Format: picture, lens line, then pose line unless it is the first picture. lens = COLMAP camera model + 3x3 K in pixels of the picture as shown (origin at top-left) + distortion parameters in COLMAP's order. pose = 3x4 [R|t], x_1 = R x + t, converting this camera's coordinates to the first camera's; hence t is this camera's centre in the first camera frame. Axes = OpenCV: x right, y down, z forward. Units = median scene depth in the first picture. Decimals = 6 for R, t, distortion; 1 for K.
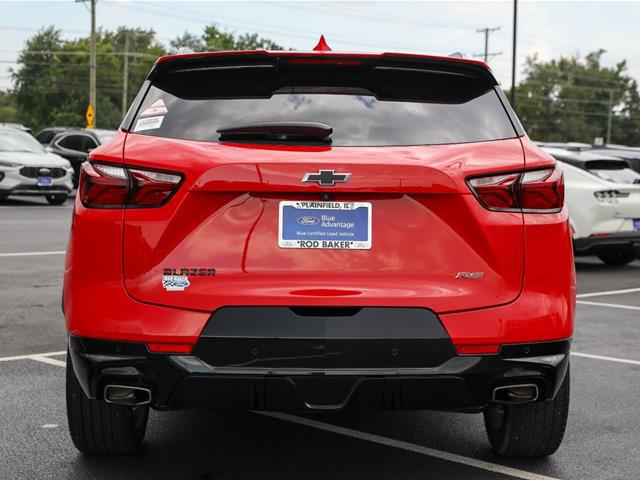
lens RADIAL K [[1099.3, 0, 320.1], [0, 1099.3, 240.5], [0, 0, 1]] dist [0.106414, 0.000000]
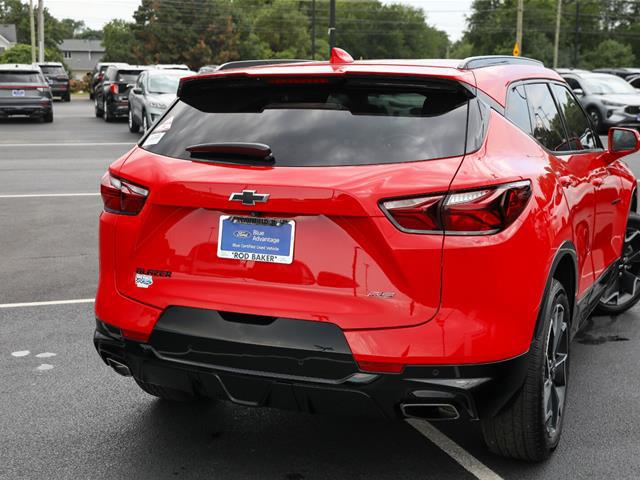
lens RADIAL K [[904.4, 0, 276.1], [0, 904.4, 249.2], [0, 0, 1]] dist [0.020154, 0.000000]
pose [[0.890920, 0.061047, -0.450039, 0.424735], [-0.014618, 0.994266, 0.105933, -0.098797], [0.453926, -0.087799, 0.886703, 0.207663]]
